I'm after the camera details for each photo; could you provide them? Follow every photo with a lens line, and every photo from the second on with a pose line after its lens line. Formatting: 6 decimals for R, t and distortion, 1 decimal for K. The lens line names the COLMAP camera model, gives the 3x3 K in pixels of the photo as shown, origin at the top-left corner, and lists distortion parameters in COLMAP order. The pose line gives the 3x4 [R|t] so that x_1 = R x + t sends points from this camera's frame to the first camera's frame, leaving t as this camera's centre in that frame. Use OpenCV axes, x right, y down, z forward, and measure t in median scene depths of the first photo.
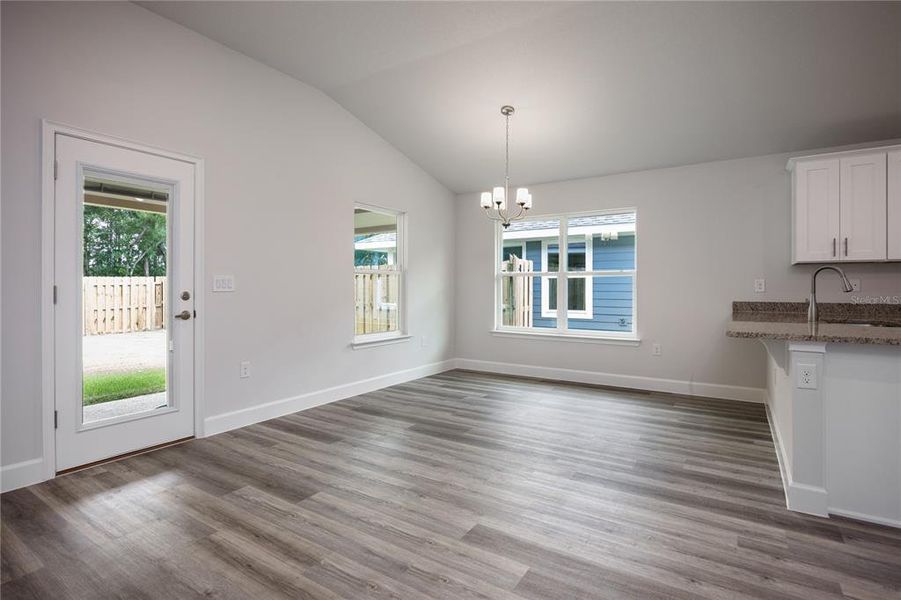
lens RADIAL K [[441.2, 0, 454.0], [0, 441.2, 286.5], [0, 0, 1]] dist [-0.014687, 0.000885]
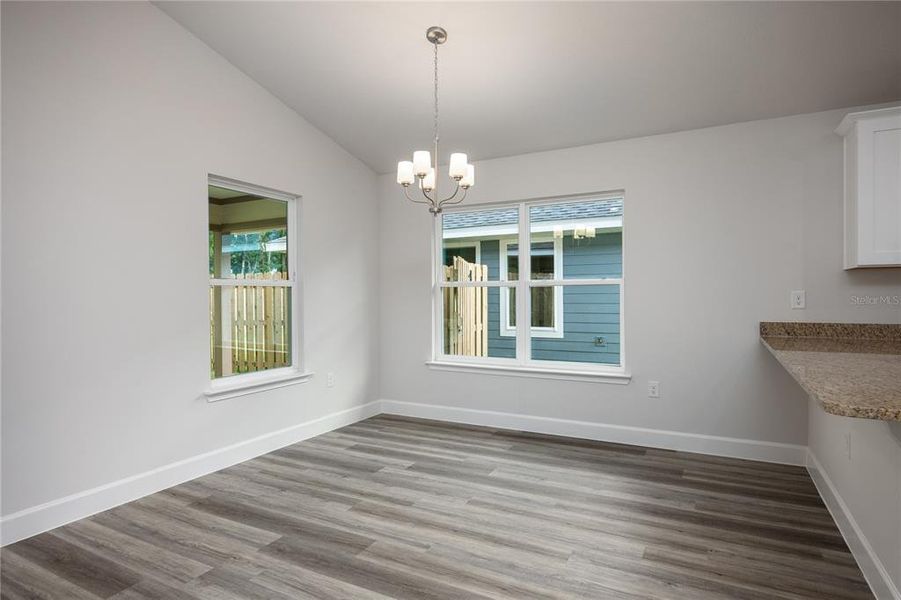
lens RADIAL K [[493.9, 0, 450.5], [0, 493.9, 300.0], [0, 0, 1]] dist [0.003356, -0.000312]
pose [[0.996458, -0.009500, 0.083557, 0.061186], [0.008566, 0.999897, 0.011537, -0.012654], [-0.083658, -0.010780, 0.996436, 0.208126]]
